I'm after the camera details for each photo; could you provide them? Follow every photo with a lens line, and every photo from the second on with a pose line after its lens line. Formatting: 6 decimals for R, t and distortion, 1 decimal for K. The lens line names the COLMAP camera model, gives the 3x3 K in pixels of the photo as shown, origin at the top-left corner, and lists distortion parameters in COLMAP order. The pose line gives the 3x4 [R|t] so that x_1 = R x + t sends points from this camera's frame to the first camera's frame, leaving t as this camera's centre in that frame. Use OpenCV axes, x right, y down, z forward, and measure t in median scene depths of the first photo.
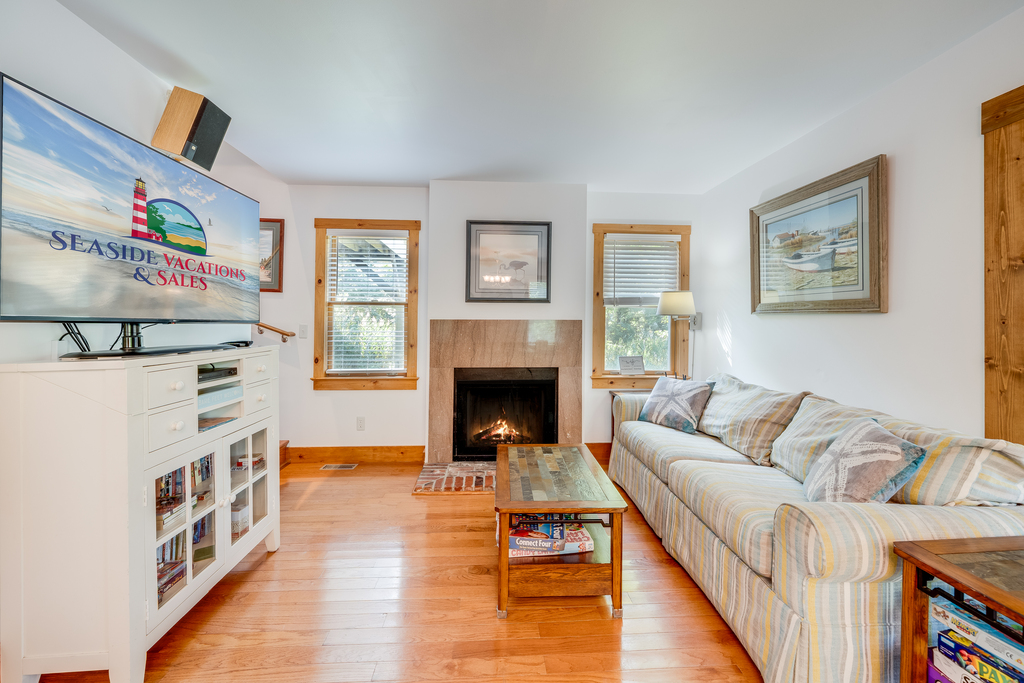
lens RADIAL K [[410.7, 0, 509.7], [0, 410.7, 319.2], [0, 0, 1]] dist [-0.001780, -0.000024]
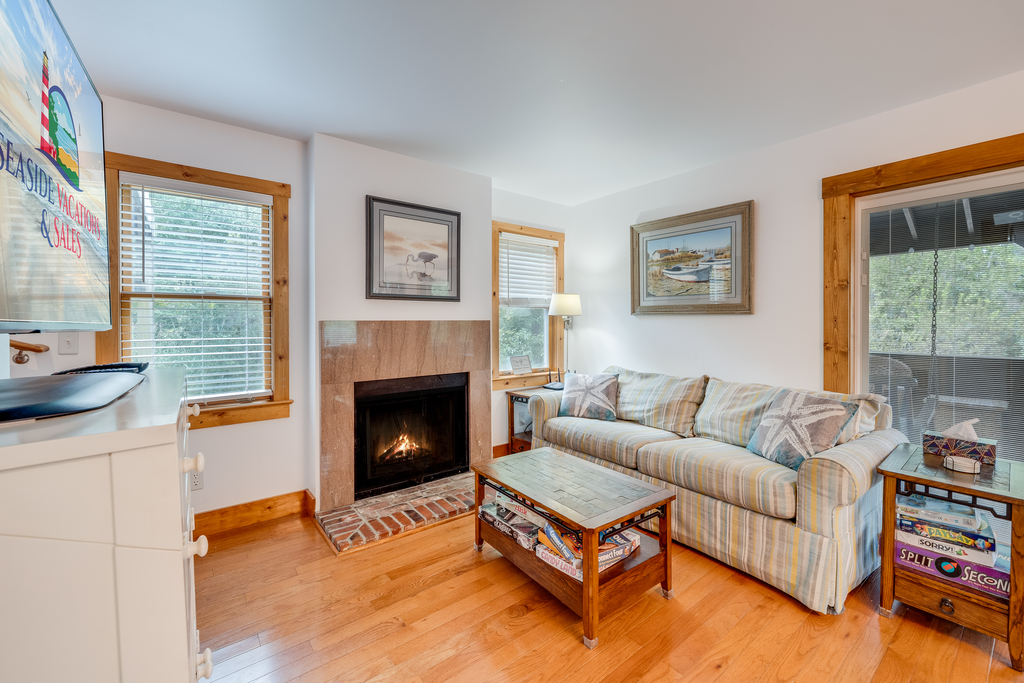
lens RADIAL K [[417.6, 0, 516.7], [0, 417.6, 328.6], [0, 0, 1]] dist [-0.001455, -0.000103]
pose [[0.821000, -0.016175, 0.570699, -0.511689], [0.004092, 0.999740, 0.022448, -0.000919], [-0.570913, -0.016095, 0.820853, 0.262527]]
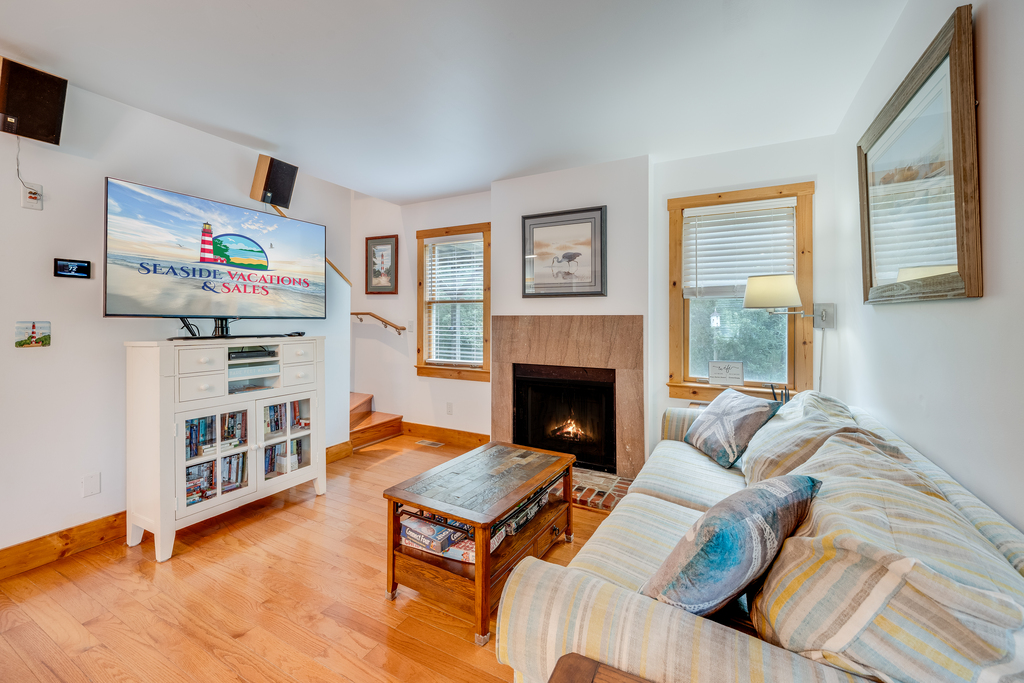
lens RADIAL K [[412.3, 0, 514.5], [0, 412.3, 317.1], [0, 0, 1]] dist [-0.001634, -0.000290]
pose [[0.855628, -0.003762, -0.517578, 0.610913], [0.004543, 0.999990, 0.000241, 0.006994], [0.517572, -0.002557, 0.855636, 0.203512]]
